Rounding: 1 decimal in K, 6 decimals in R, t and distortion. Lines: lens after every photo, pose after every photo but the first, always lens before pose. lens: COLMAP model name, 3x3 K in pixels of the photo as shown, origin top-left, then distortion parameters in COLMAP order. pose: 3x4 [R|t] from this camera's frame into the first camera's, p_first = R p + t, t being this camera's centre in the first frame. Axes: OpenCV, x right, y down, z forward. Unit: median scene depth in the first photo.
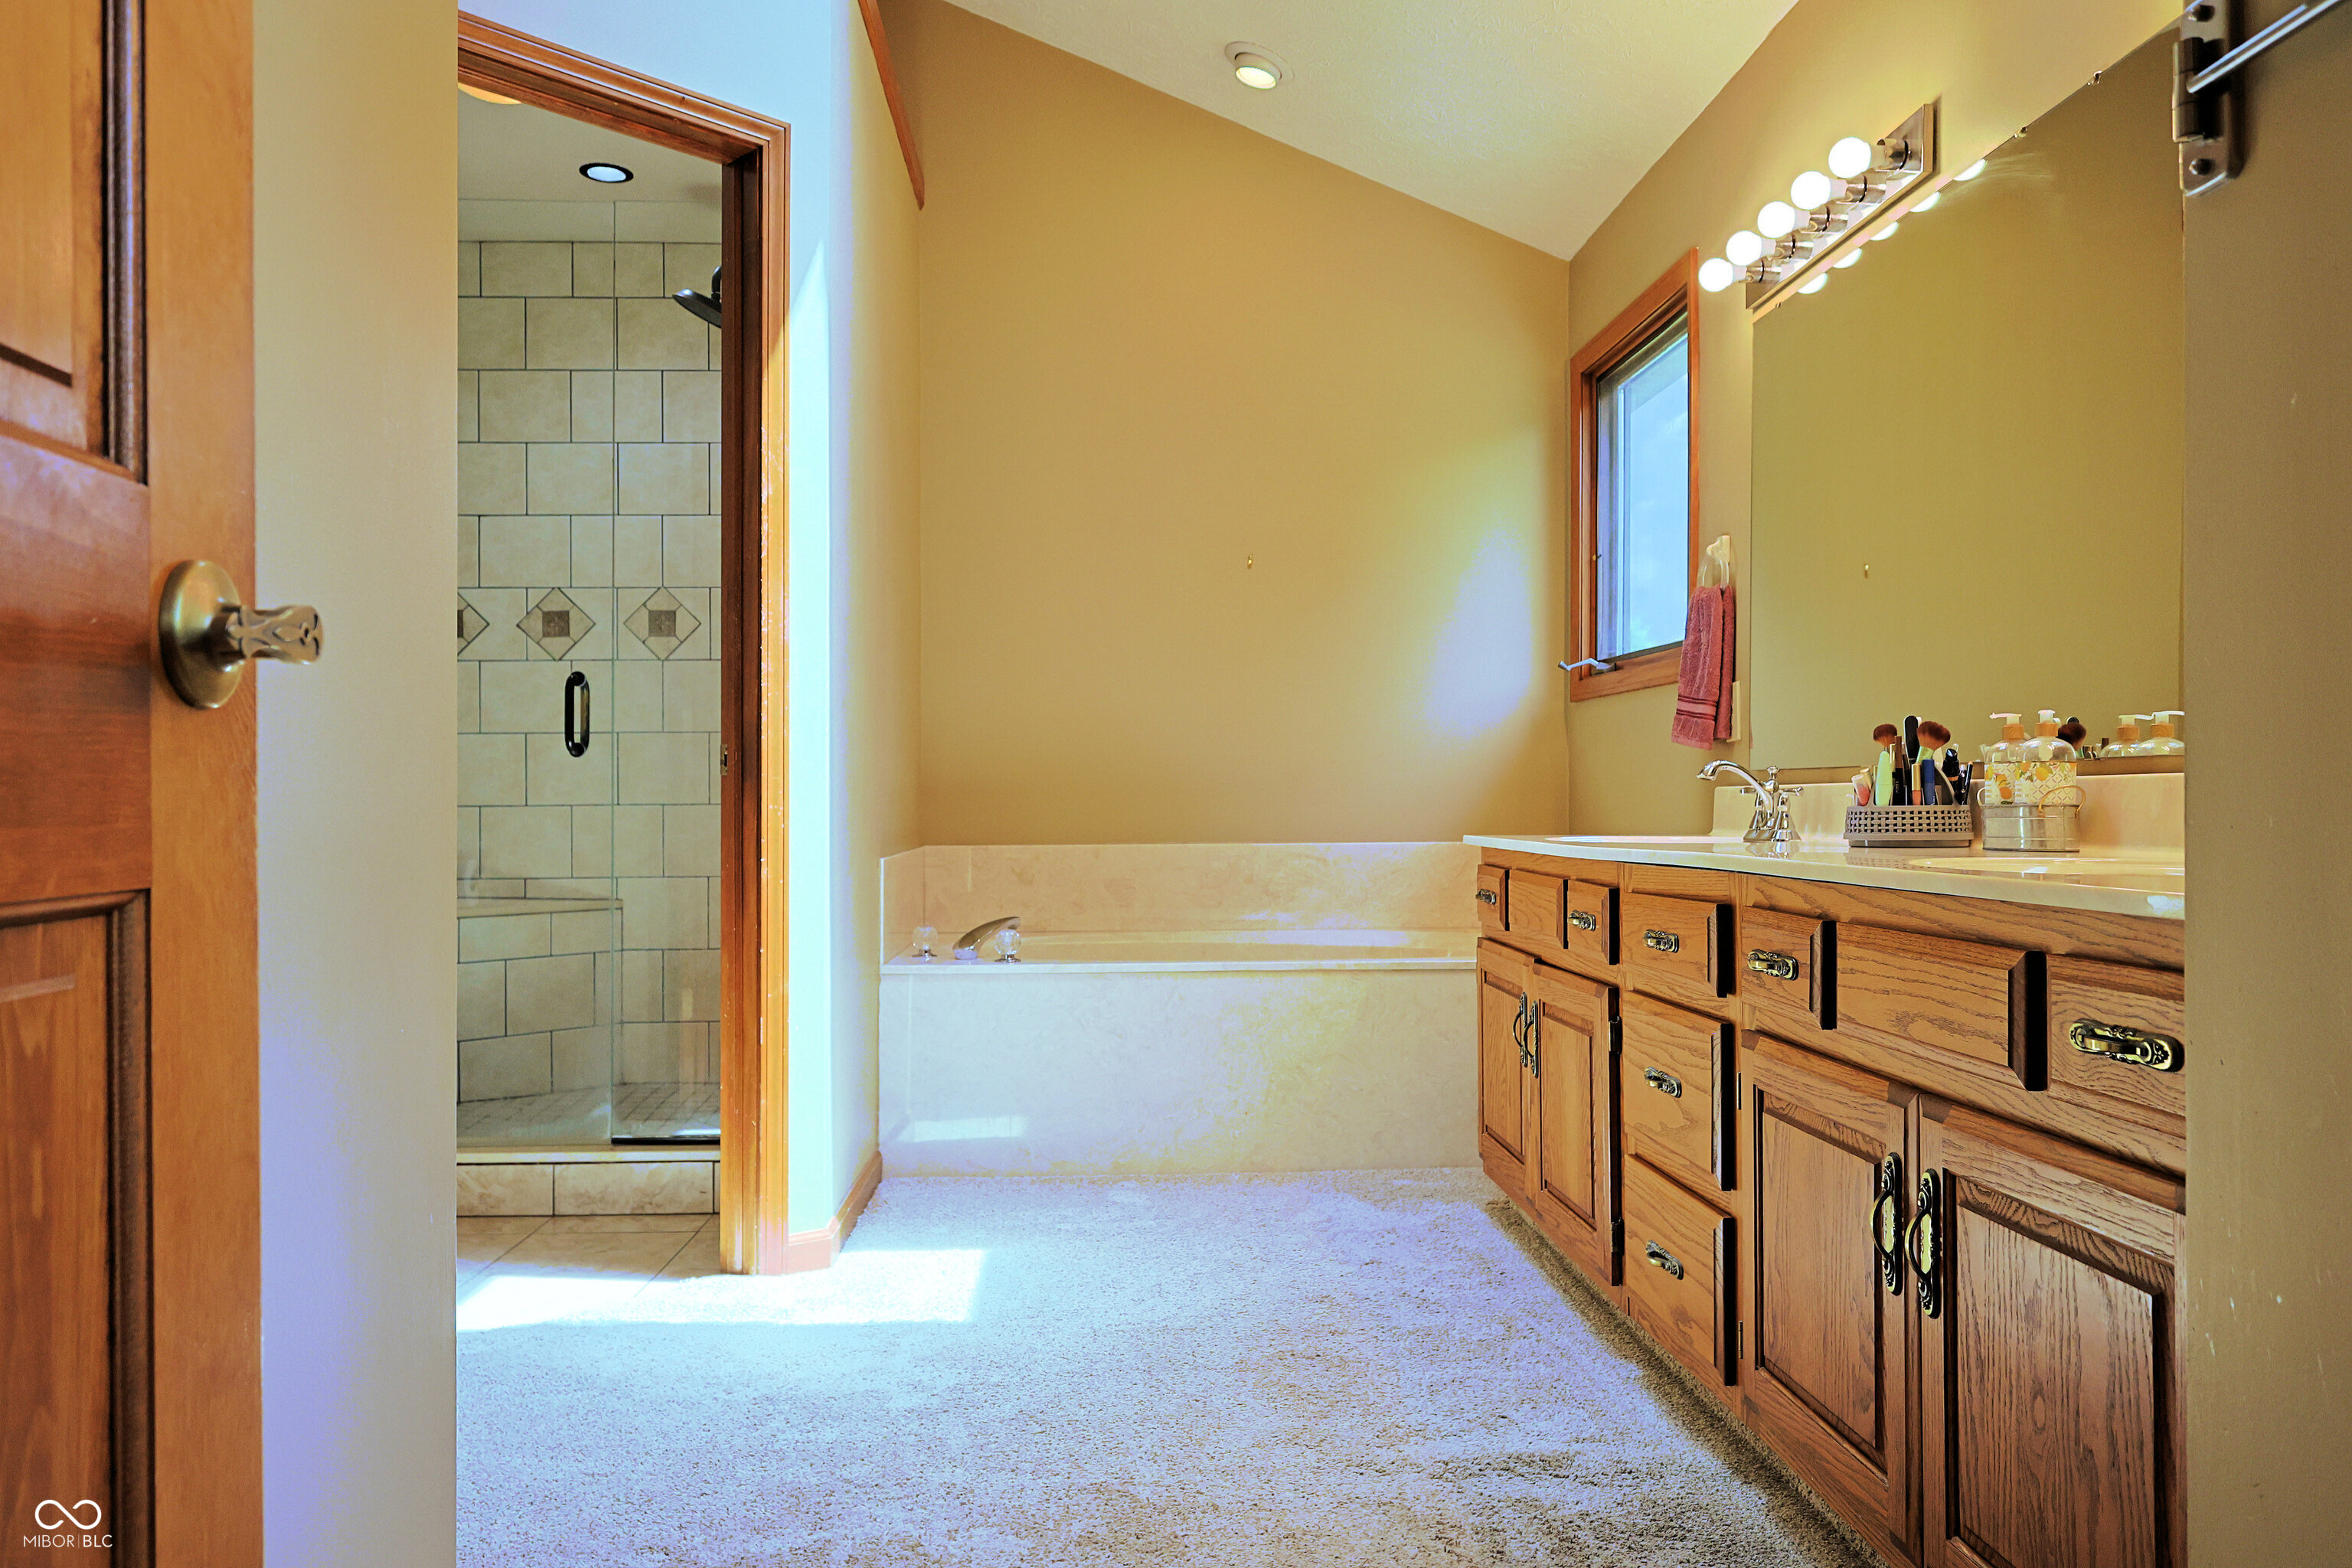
lens RADIAL K [[1694.6, 0, 1176.0], [0, 1694.6, 784.0], [0, 0, 1]] dist [0.002831, -0.002300]
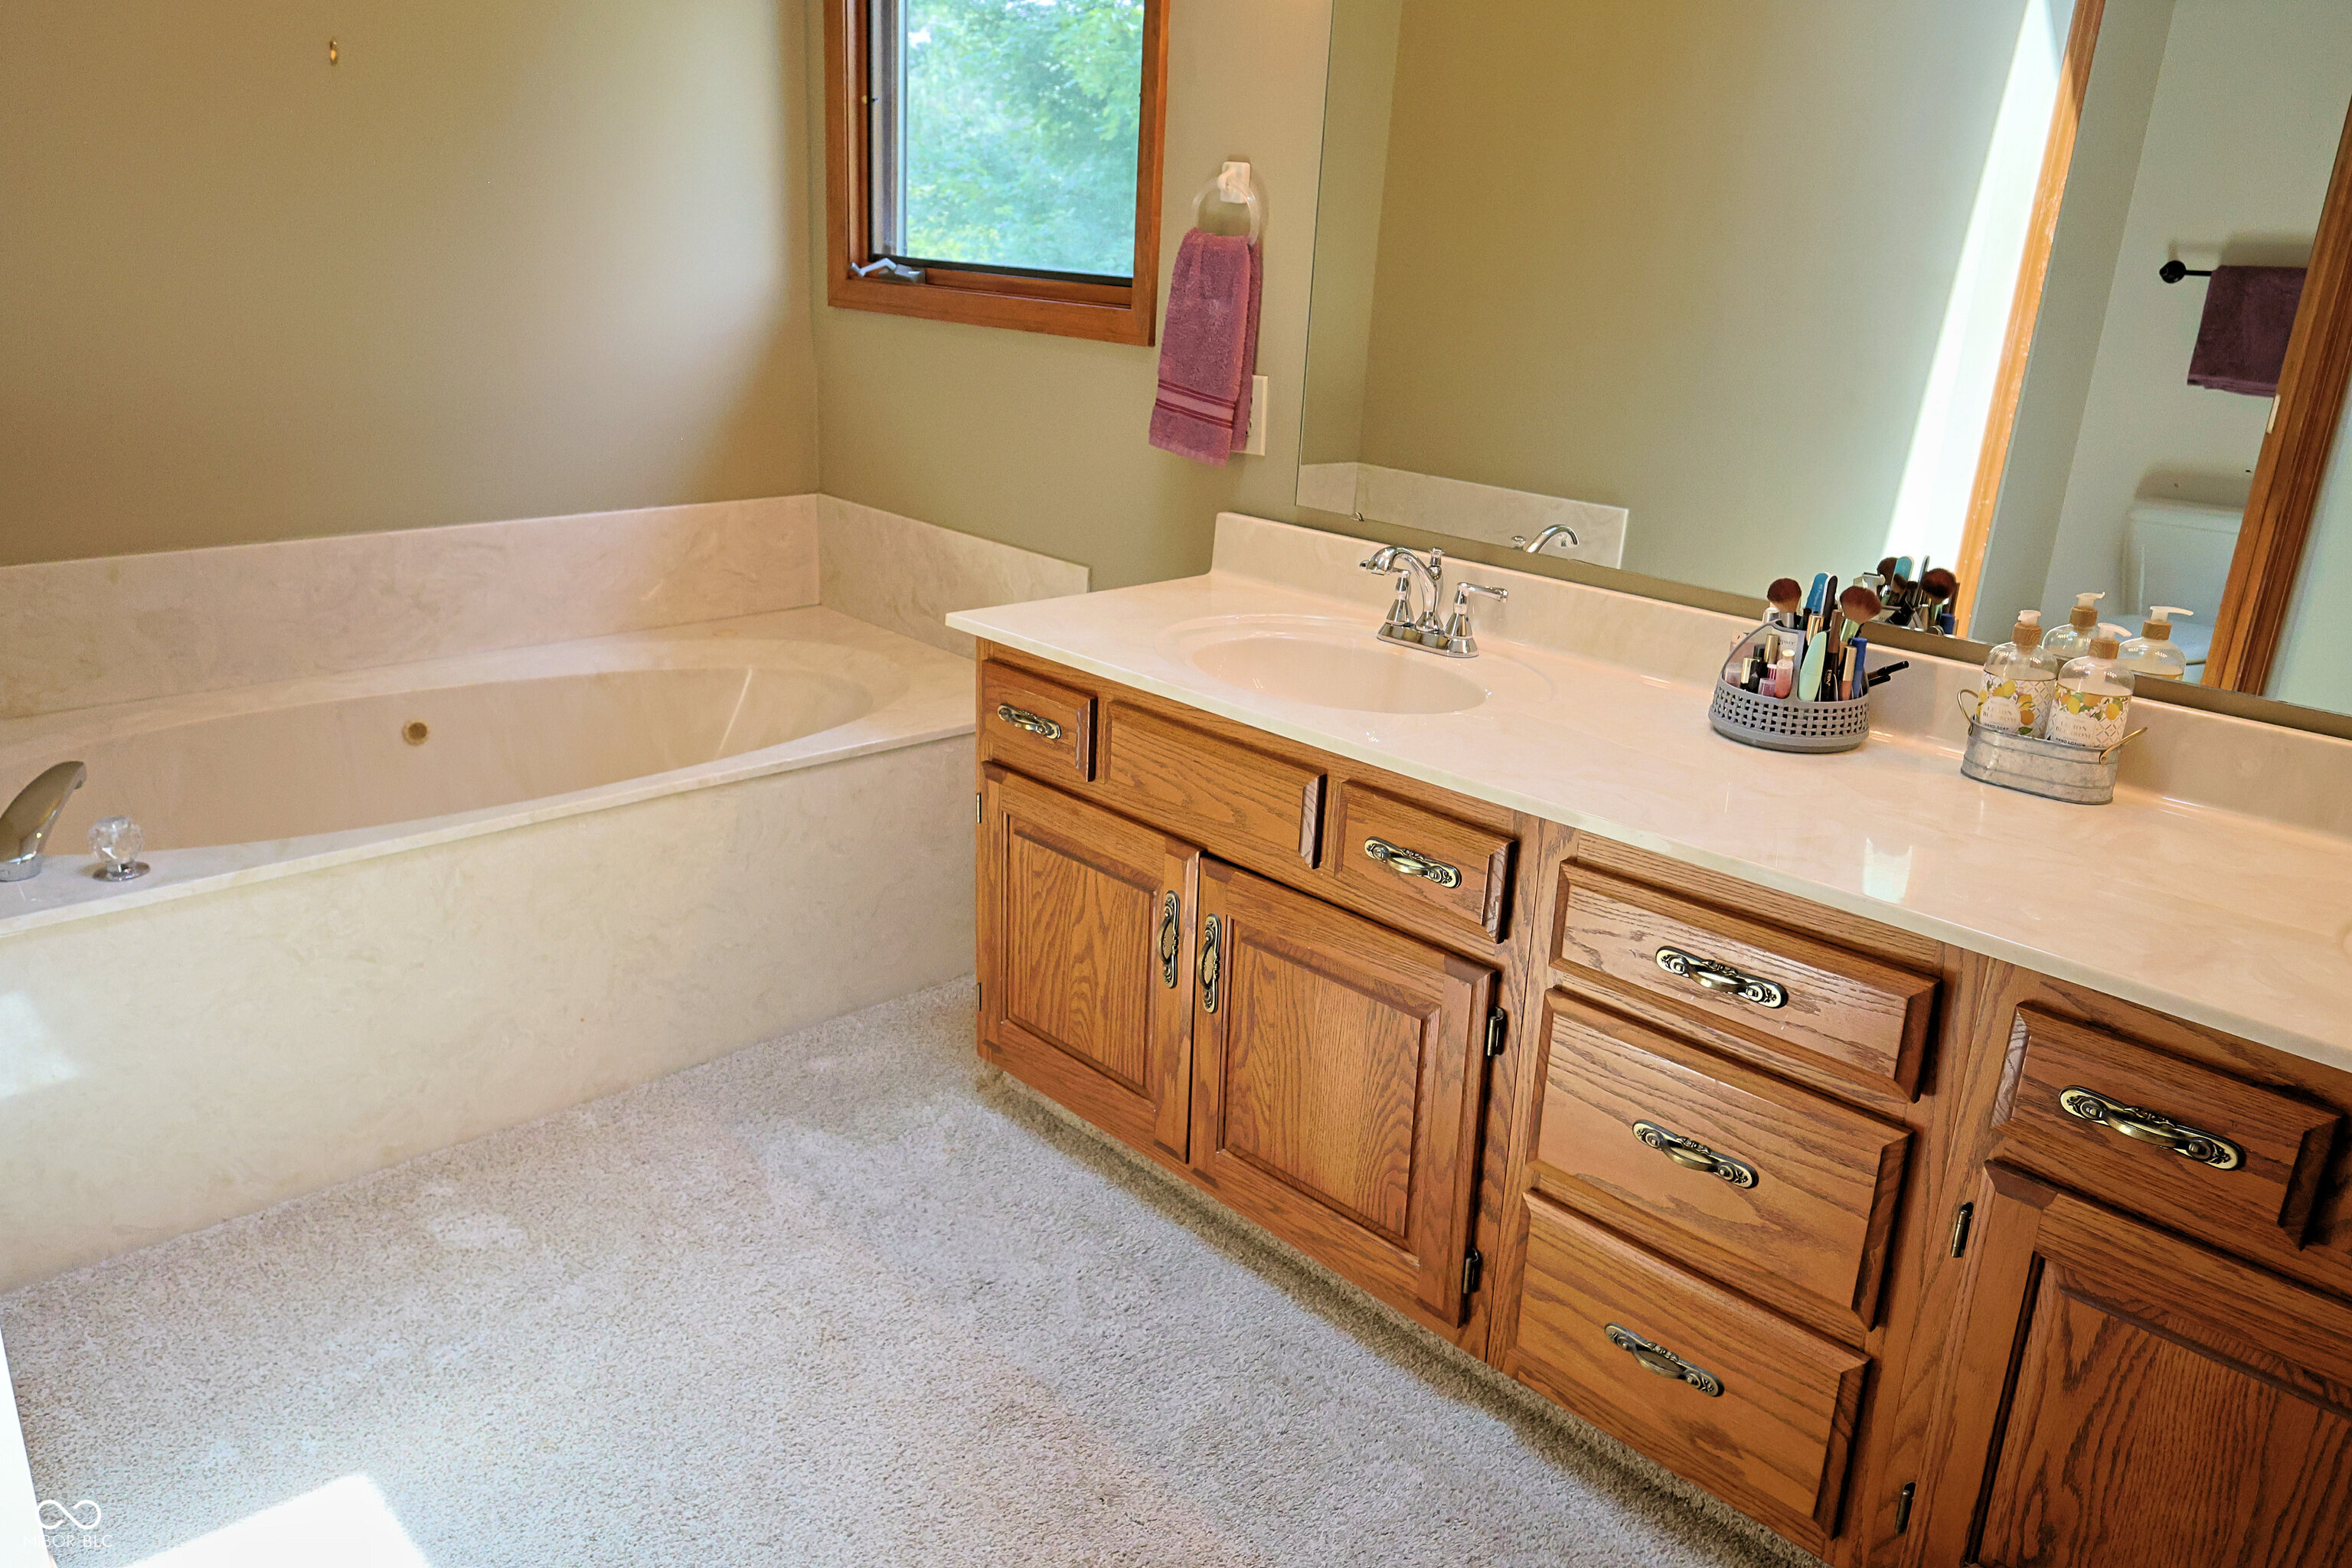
lens RADIAL K [[1694.6, 0, 1176.0], [0, 1694.6, 784.0], [0, 0, 1]] dist [0.002831, -0.002300]
pose [[0.755613, -0.173199, 0.631705, -0.211740], [-0.050068, 0.946314, 0.319346, -0.132409], [-0.653102, -0.272930, 0.706375, 0.461127]]
